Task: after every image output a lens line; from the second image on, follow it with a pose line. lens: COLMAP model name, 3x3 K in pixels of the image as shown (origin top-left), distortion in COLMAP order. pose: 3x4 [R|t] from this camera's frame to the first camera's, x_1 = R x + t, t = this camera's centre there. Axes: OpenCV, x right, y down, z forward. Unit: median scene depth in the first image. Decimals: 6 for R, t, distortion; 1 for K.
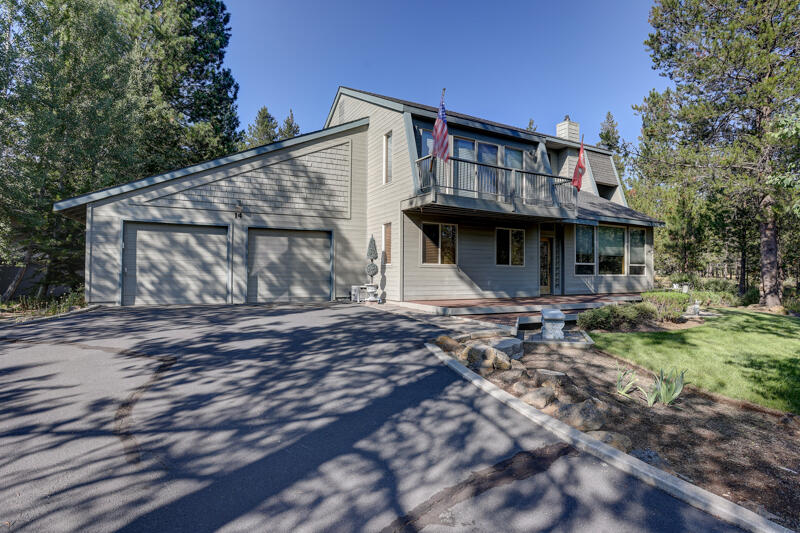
lens RADIAL K [[419.4, 0, 399.4], [0, 419.4, 268.5], [0, 0, 1]] dist [-0.038565, -0.002750]
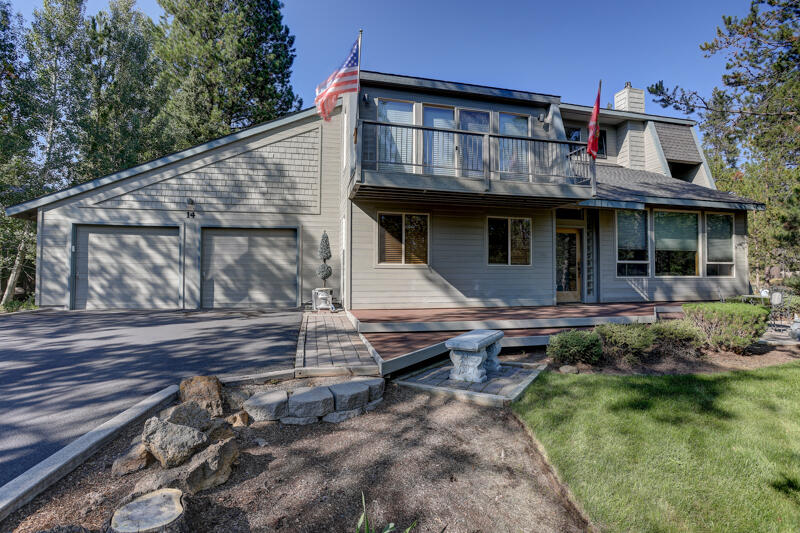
lens RADIAL K [[387.6, 0, 398.1], [0, 387.6, 270.1], [0, 0, 1]] dist [-0.046783, 0.005746]
pose [[0.964055, -0.008610, -0.265562, 0.273099], [0.007548, 0.999959, -0.005019, 0.004821], [0.265594, 0.002834, 0.964081, 0.275077]]
